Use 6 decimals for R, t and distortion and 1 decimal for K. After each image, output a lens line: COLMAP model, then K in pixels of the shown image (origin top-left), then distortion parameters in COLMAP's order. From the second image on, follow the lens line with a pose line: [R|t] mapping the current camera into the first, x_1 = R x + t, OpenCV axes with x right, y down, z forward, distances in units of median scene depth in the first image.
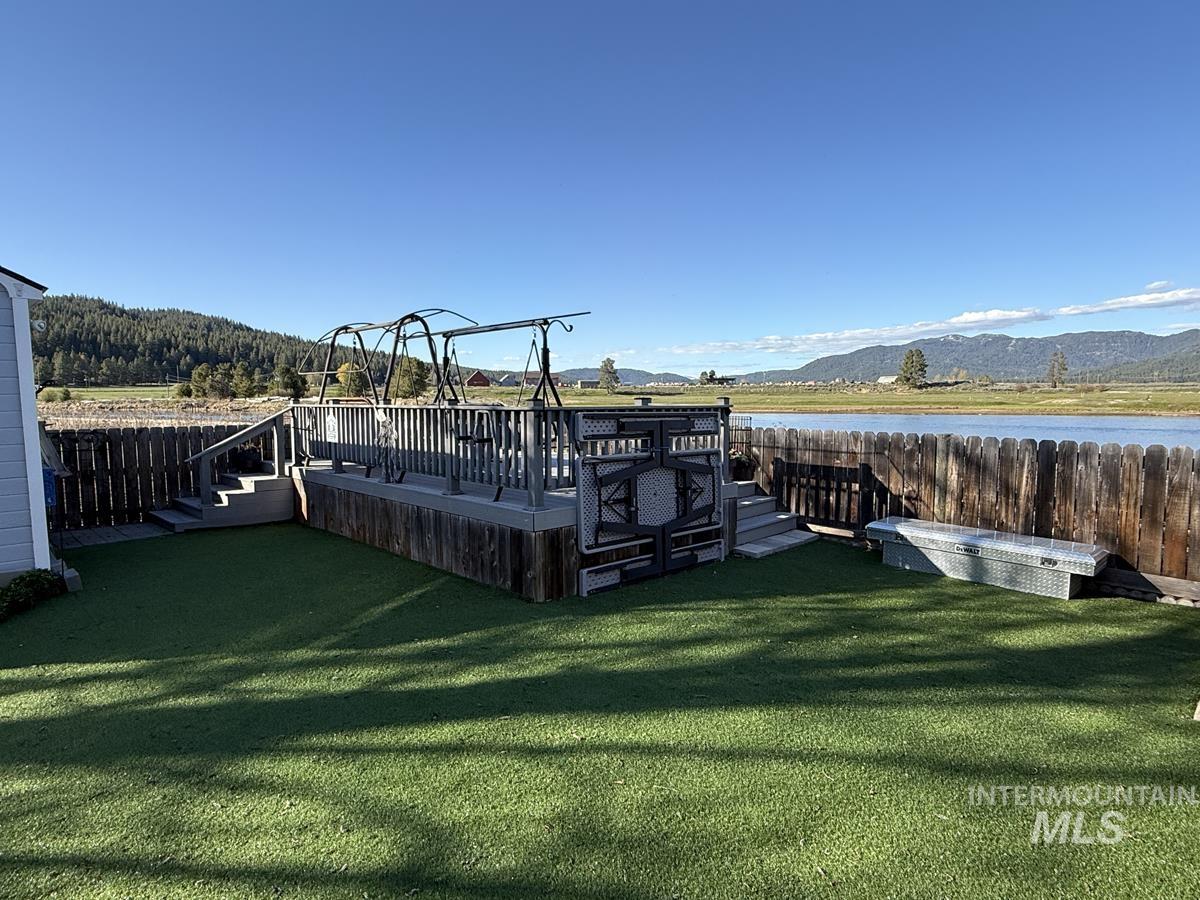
lens RADIAL K [[684.7, 0, 600.0], [0, 684.7, 450.0], [0, 0, 1]] dist [-0.001889, -0.000196]
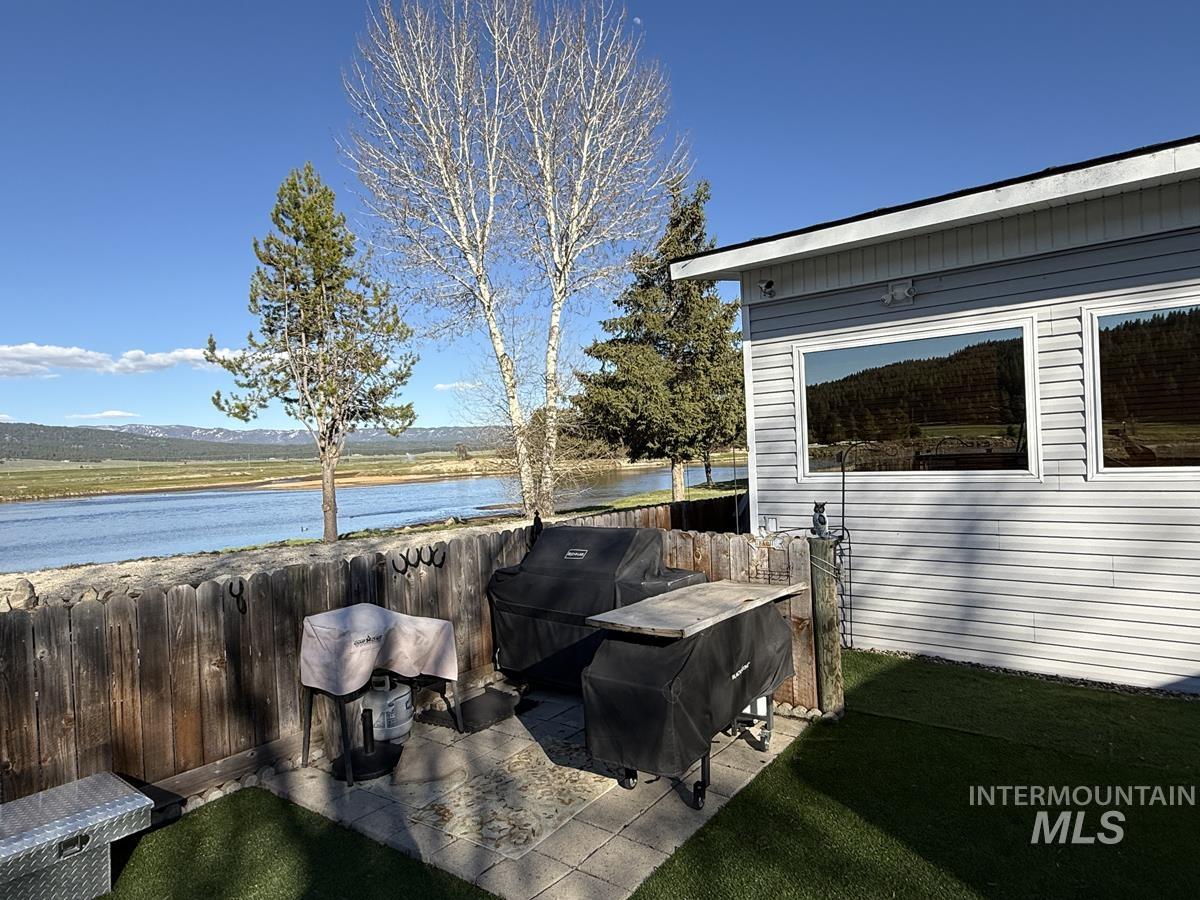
lens RADIAL K [[684.7, 0, 600.0], [0, 684.7, 450.0], [0, 0, 1]] dist [-0.001889, -0.000196]
pose [[-0.152991, 0.013143, 0.988140, 0.058318], [0.122946, 0.992396, 0.005836, -0.093798], [-0.980550, 0.122381, -0.153444, 0.629169]]
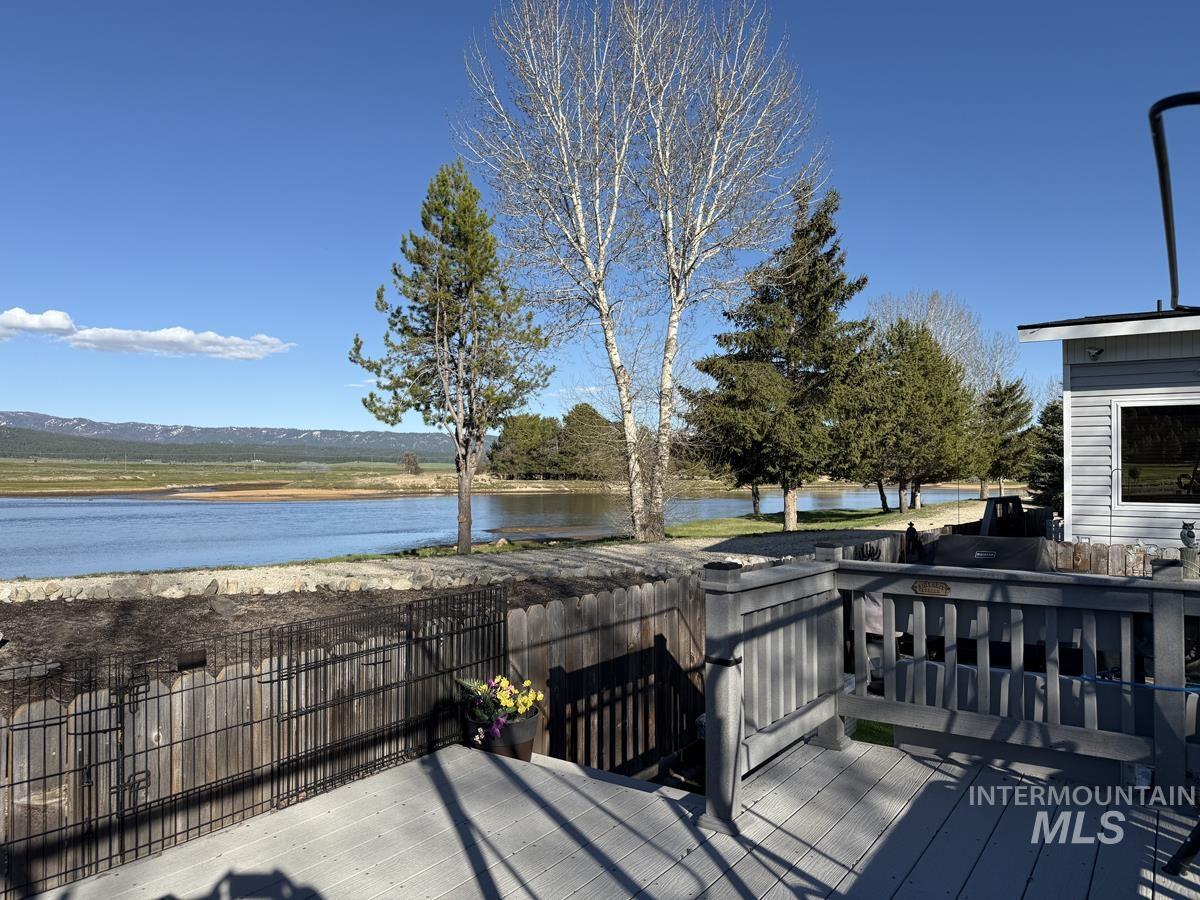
lens RADIAL K [[842.0, 0, 599.3], [0, 842.0, 459.1], [0, 0, 1]] dist [0.074247, -0.002460]
pose [[-0.195653, 0.017483, 0.980517, -0.079120], [0.075284, 0.997158, -0.002757, -0.116638], [-0.977779, 0.073278, -0.196414, 0.886338]]
